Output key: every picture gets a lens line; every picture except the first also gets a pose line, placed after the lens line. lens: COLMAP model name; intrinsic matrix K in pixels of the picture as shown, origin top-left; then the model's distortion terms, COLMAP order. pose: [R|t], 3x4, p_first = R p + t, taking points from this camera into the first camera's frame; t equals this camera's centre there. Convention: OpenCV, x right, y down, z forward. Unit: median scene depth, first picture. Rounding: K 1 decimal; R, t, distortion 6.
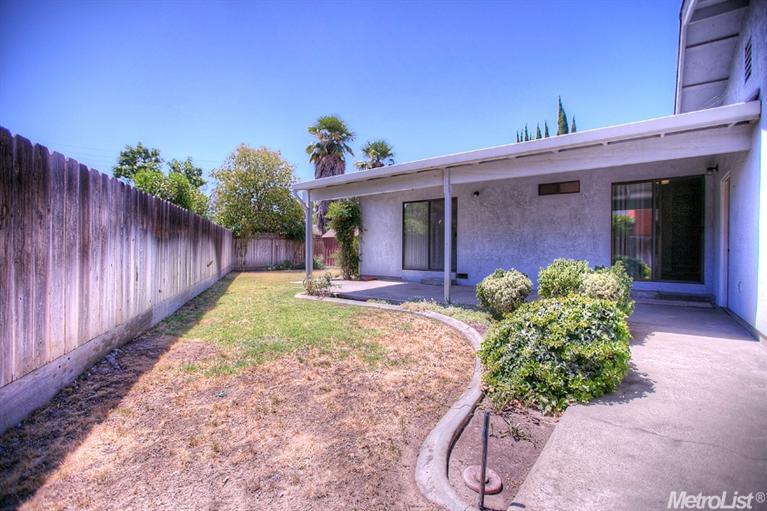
lens RADIAL K [[348.6, 0, 383.5], [0, 348.6, 255.5], [0, 0, 1]] dist [-0.035311, 0.000719]
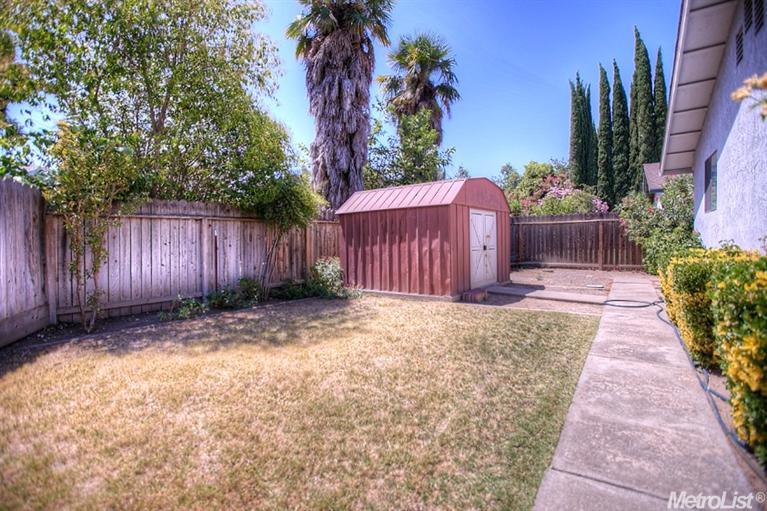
lens RADIAL K [[348.6, 0, 383.5], [0, 348.6, 255.5], [0, 0, 1]] dist [-0.035311, 0.000719]
pose [[0.996846, -0.026235, 0.074903, -0.141308], [0.024331, 0.999360, 0.026219, -0.013090], [-0.075542, -0.024314, 0.996846, 0.551451]]
